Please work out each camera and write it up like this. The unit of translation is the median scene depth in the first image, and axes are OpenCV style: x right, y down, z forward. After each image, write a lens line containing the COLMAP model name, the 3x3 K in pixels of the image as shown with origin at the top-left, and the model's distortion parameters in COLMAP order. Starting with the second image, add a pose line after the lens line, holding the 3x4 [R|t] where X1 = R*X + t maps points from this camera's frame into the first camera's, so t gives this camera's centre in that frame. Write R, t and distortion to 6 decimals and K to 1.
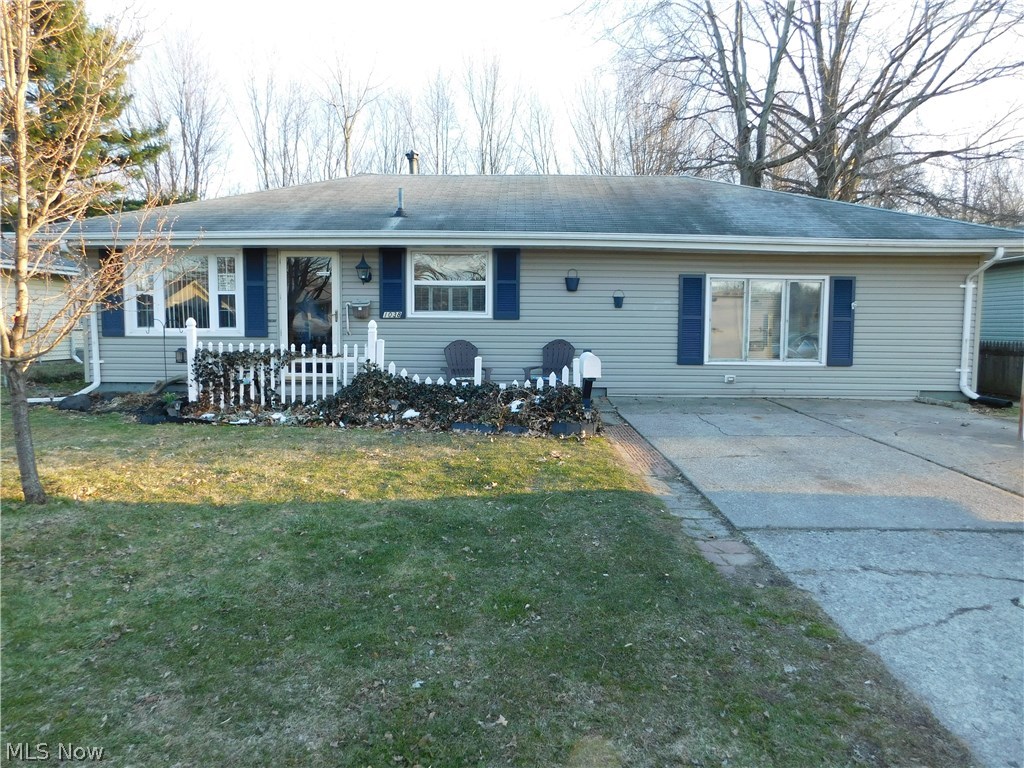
lens RADIAL K [[674.0, 0, 509.7], [0, 674.0, 385.2], [0, 0, 1]] dist [-0.071265, 0.056731]
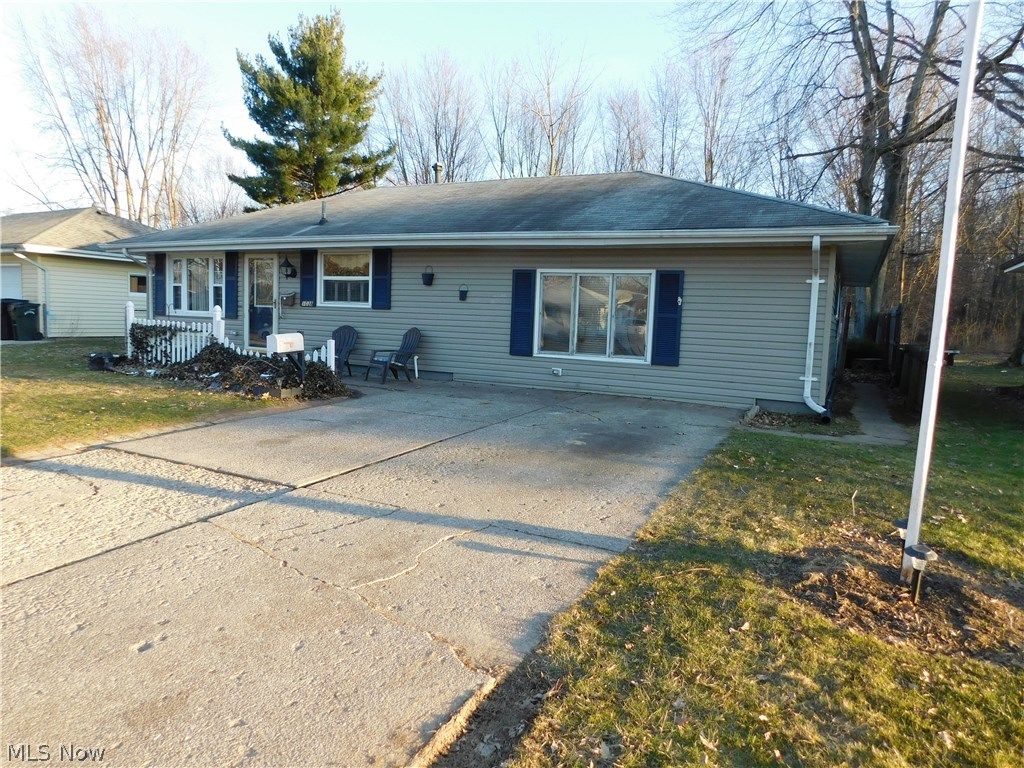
lens RADIAL K [[674.0, 0, 509.7], [0, 674.0, 385.2], [0, 0, 1]] dist [-0.071265, 0.056731]
pose [[0.897725, 0.071081, -0.434784, 0.716226], [-0.070203, 0.997368, 0.018103, -0.002651], [0.434927, 0.014272, 0.900353, 0.047888]]
